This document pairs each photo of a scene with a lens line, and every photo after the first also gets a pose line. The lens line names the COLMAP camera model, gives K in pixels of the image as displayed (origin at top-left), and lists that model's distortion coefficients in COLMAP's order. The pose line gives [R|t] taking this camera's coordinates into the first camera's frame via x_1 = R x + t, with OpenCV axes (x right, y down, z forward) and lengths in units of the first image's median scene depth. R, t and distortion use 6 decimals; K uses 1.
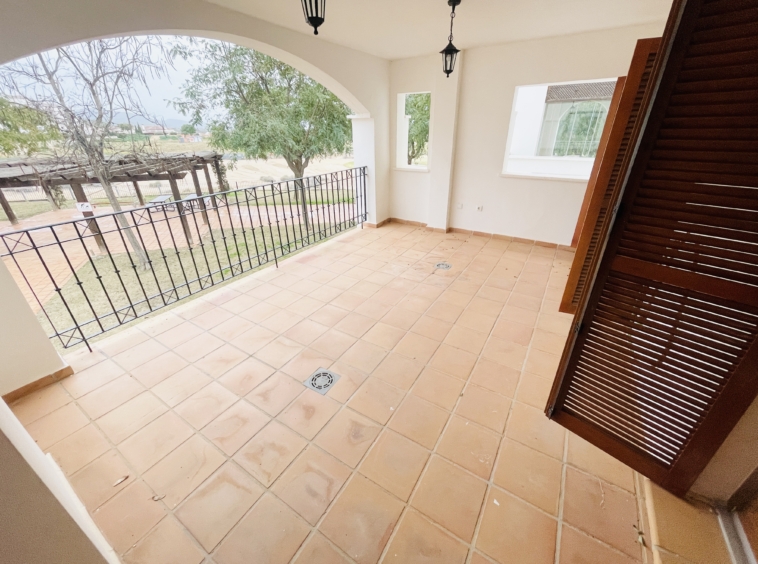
lens RADIAL K [[304.6, 0, 376.7], [0, 304.6, 279.7], [0, 0, 1]] dist [-0.001733, -0.000555]
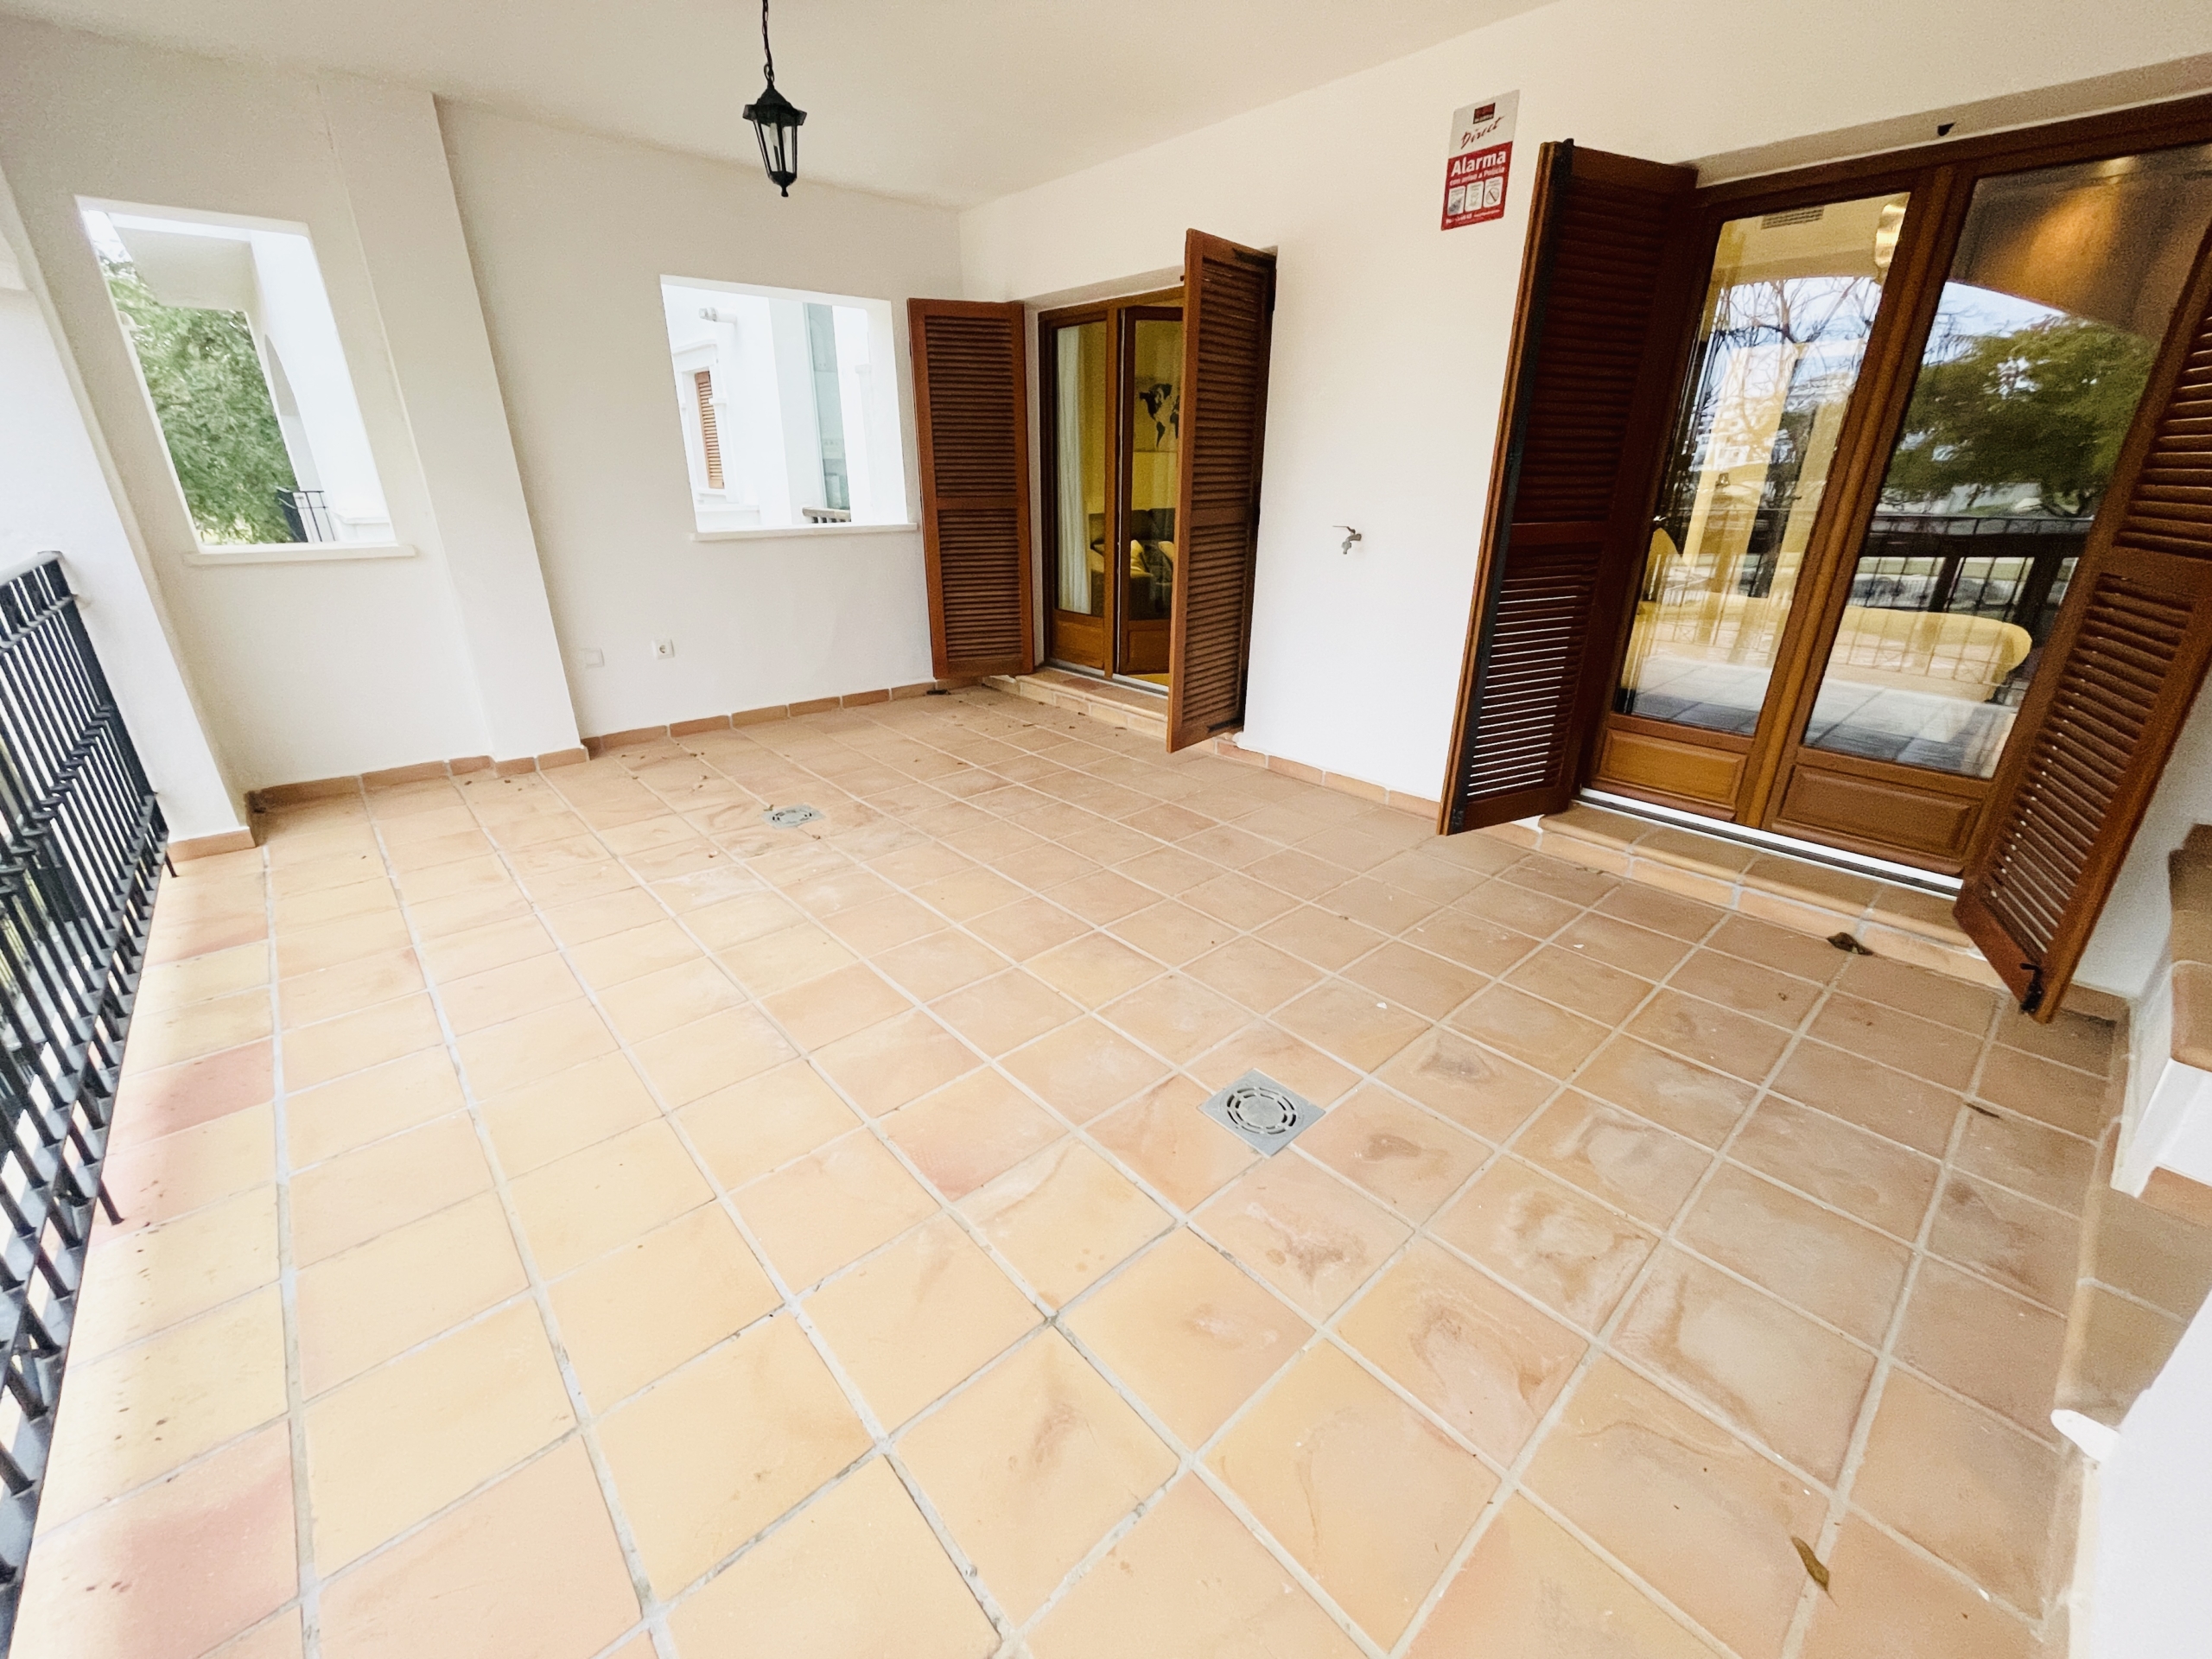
lens RADIAL K [[888.8, 0, 1107.8], [0, 888.8, 820.8], [0, 0, 1]] dist [-0.001733, -0.000555]
pose [[0.269099, -0.343203, 0.899887, -0.370242], [0.421566, 0.882065, 0.210343, -0.070433], [-0.865949, 0.322759, 0.382046, 0.282867]]
